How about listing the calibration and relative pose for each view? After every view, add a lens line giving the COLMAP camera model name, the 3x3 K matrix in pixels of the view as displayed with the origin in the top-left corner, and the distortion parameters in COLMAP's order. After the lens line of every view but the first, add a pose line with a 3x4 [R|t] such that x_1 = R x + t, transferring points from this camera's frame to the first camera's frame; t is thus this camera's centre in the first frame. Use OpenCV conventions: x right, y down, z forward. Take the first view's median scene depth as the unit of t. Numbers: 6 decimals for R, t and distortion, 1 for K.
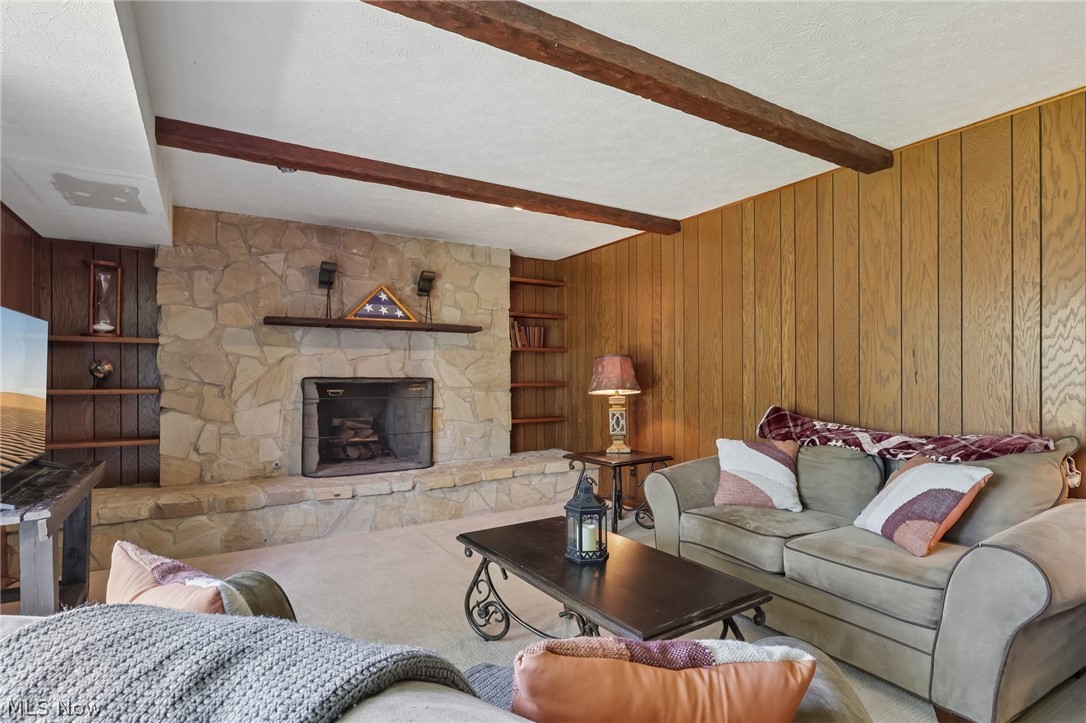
lens RADIAL K [[542.2, 0, 540.1], [0, 542.2, 369.8], [0, 0, 1]] dist [-0.002788, -0.000075]
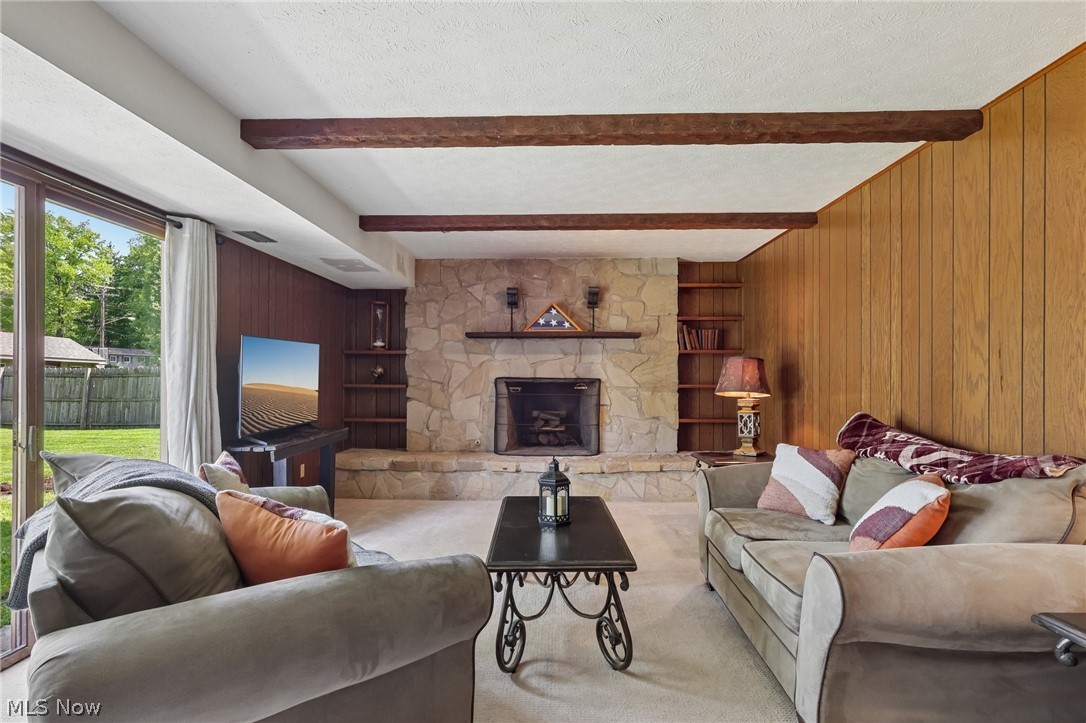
lens RADIAL K [[542.2, 0, 540.1], [0, 542.2, 369.8], [0, 0, 1]] dist [-0.002788, -0.000075]
pose [[0.840074, -0.000862, -0.542472, 0.388735], [0.001174, 0.999999, 0.000229, -0.005133], [0.542471, -0.000830, 0.840074, -0.042811]]
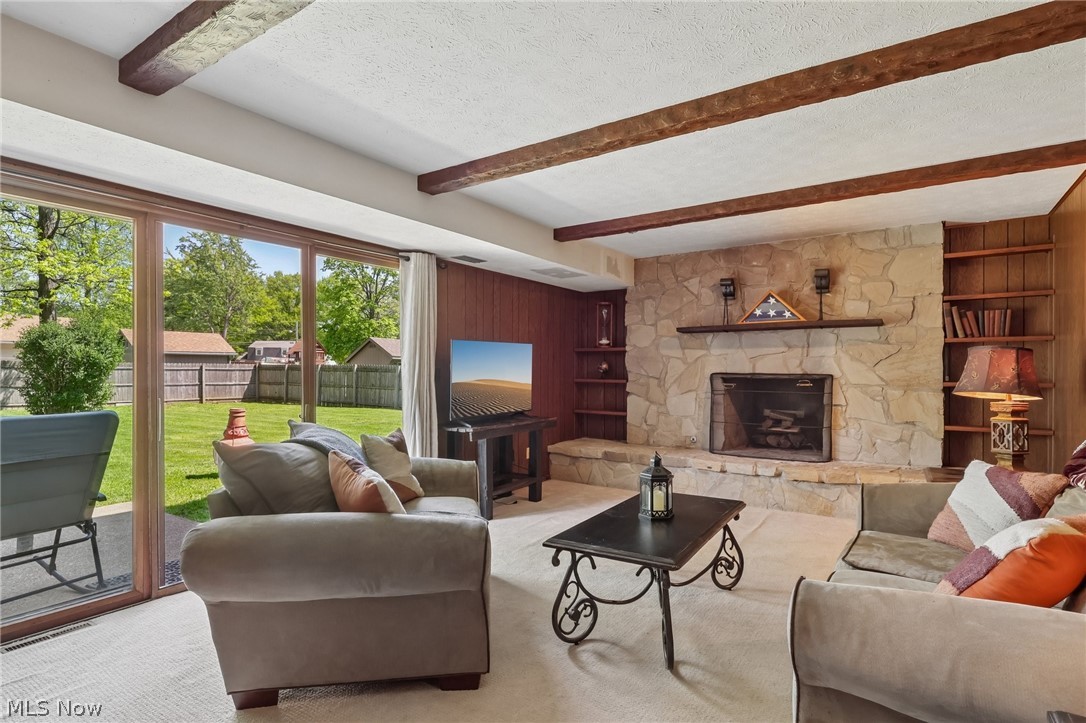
lens RADIAL K [[550.7, 0, 545.1], [0, 550.7, 366.8], [0, 0, 1]] dist [-0.002535, 0.000560]
pose [[0.427916, -0.002583, -0.903815, 0.595904], [0.007523, 0.999971, 0.000704, -0.004593], [0.903787, -0.007100, 0.427924, 0.111520]]
